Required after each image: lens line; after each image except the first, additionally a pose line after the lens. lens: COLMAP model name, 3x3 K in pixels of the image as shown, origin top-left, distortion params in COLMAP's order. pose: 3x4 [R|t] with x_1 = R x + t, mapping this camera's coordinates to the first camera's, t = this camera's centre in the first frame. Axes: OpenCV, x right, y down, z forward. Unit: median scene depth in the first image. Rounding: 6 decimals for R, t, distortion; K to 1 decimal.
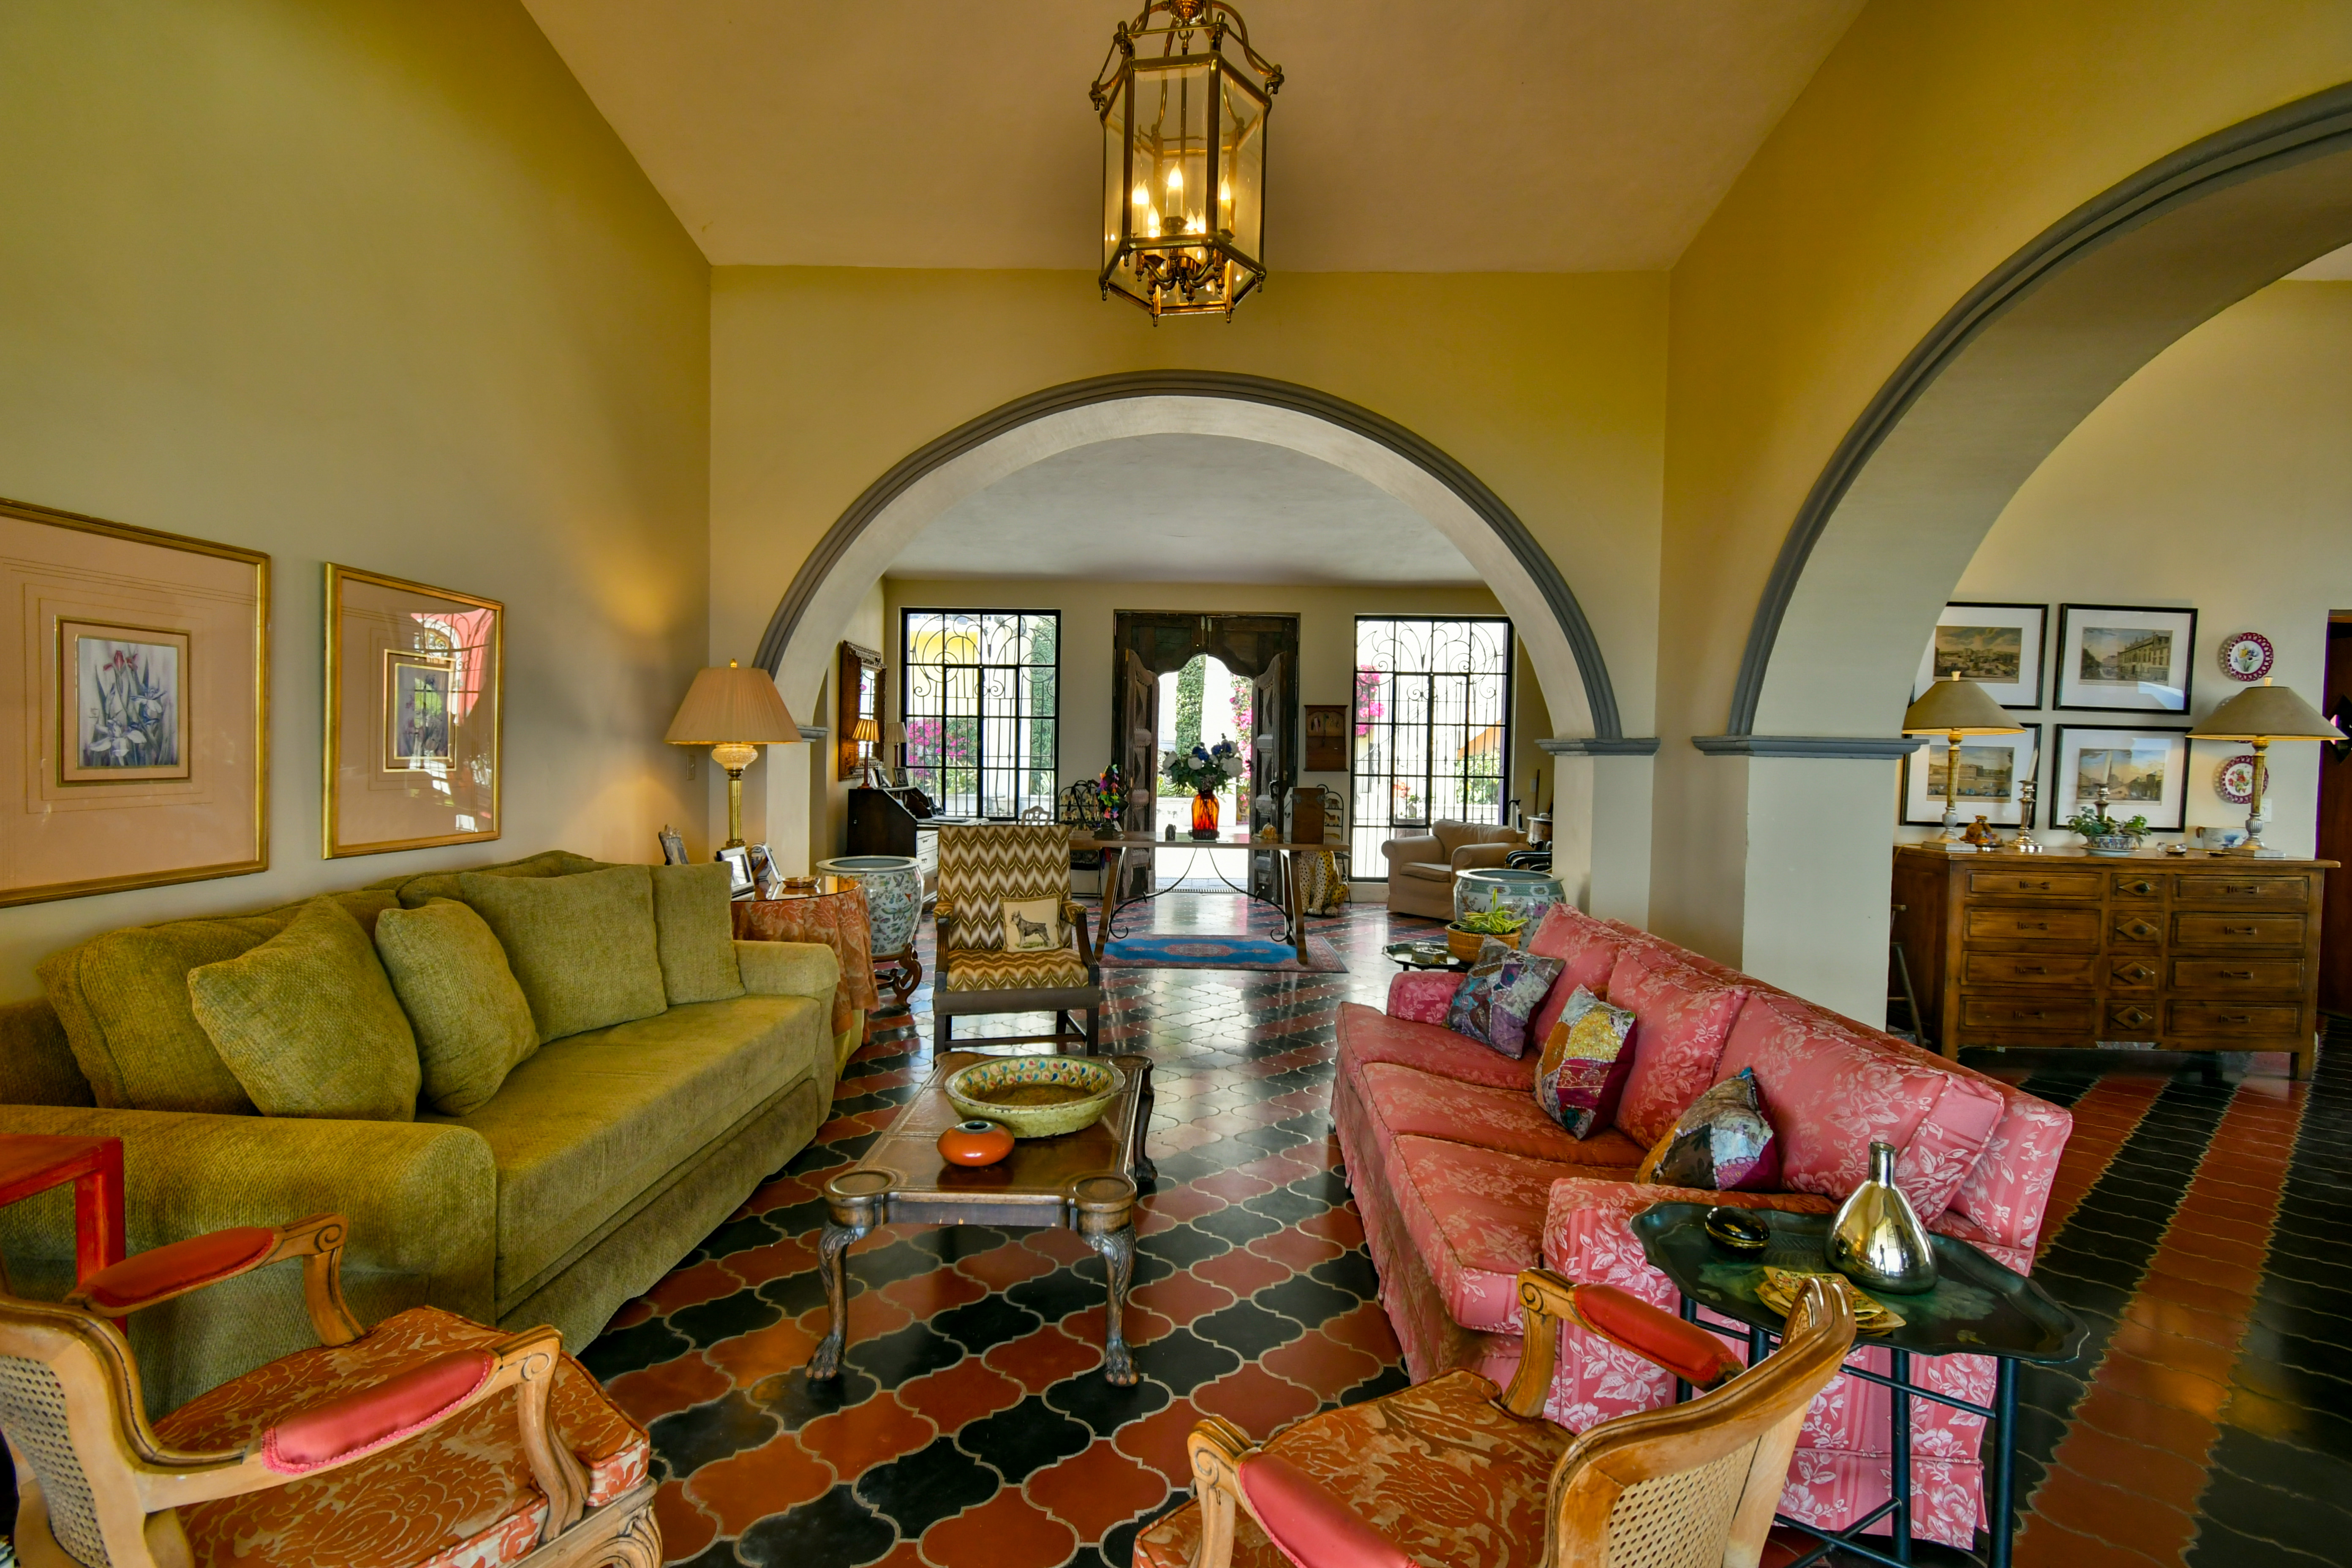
lens RADIAL K [[1055.7, 0, 1176.0], [0, 1055.7, 784.0], [0, 0, 1]] dist [0.001850, 0.000111]
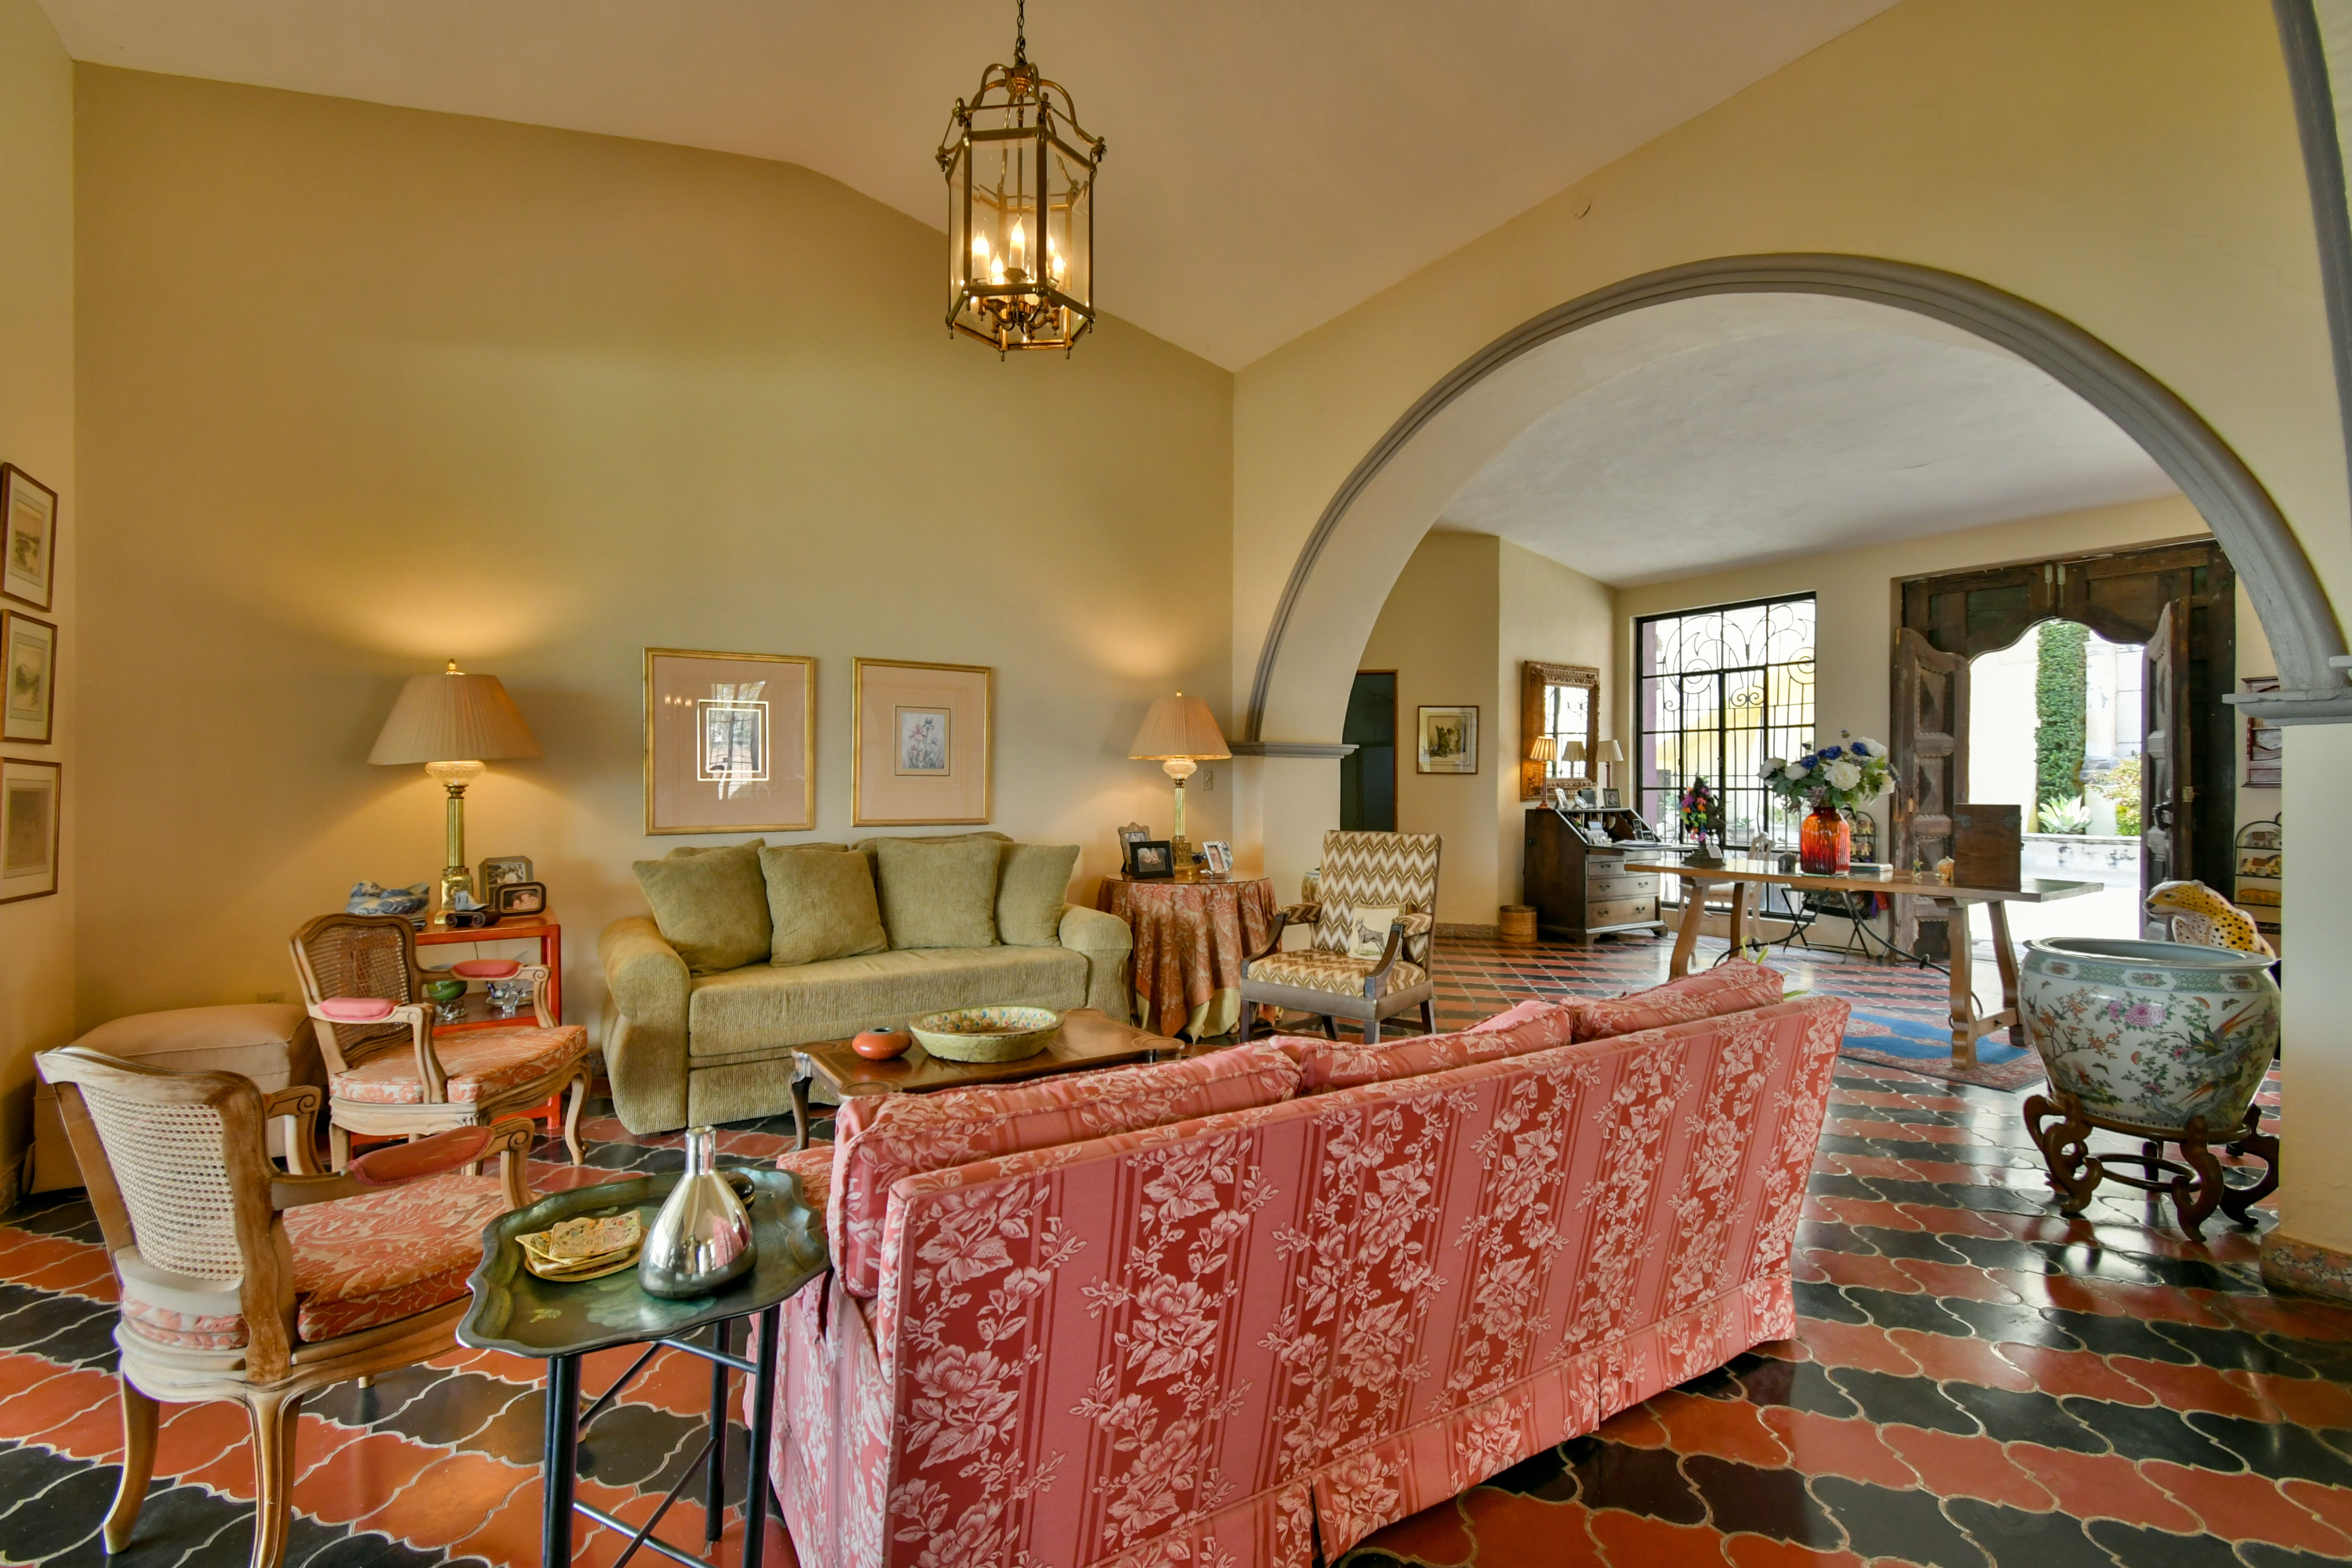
lens RADIAL K [[1072.8, 0, 1176.0], [0, 1072.8, 784.0], [0, 0, 1]] dist [-0.029573, 0.000027]
pose [[0.534427, -0.019294, -0.844994, 0.553577], [-0.015116, 0.999361, -0.032379, 0.027977], [0.845079, 0.030077, 0.533794, 0.289317]]
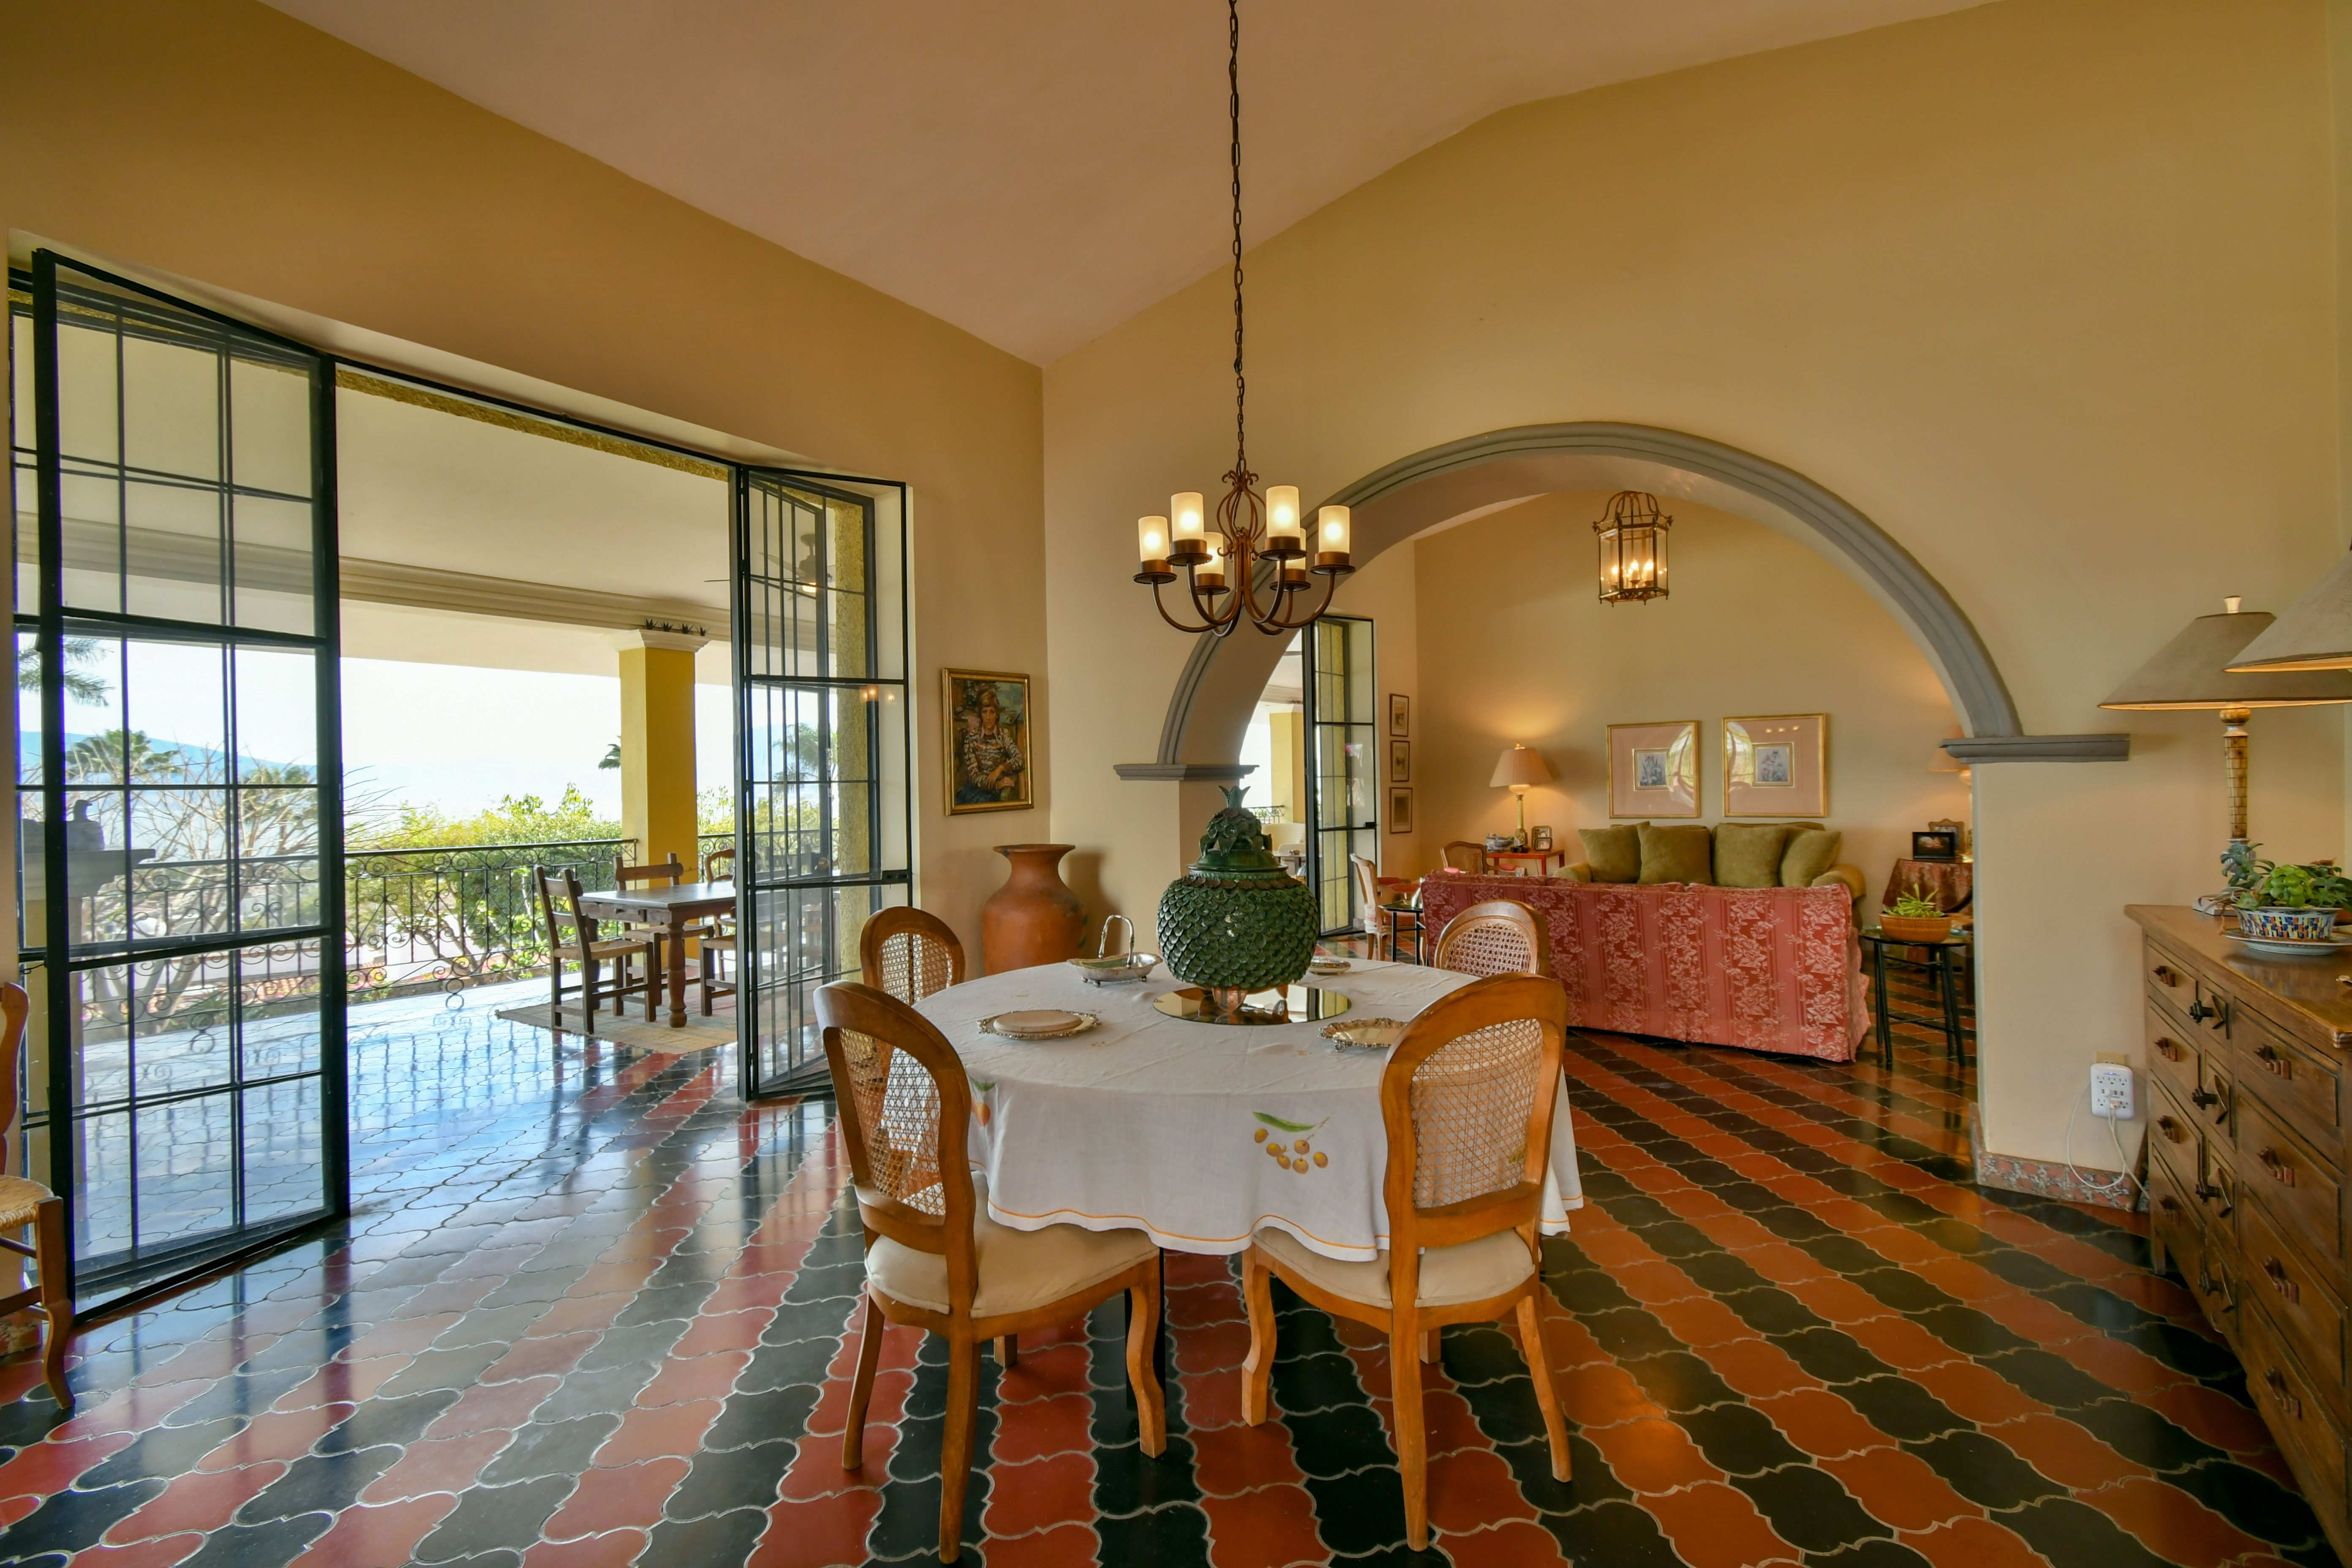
lens RADIAL K [[1012.3, 0, 1176.0], [0, 1012.3, 784.0], [0, 0, 1]] dist [-0.000806, 0.000007]
pose [[-0.572640, -0.013003, -0.819704, 1.373538], [-0.021439, 0.999770, -0.000882, 0.008257], [0.819527, 0.017069, -0.572787, 0.768633]]
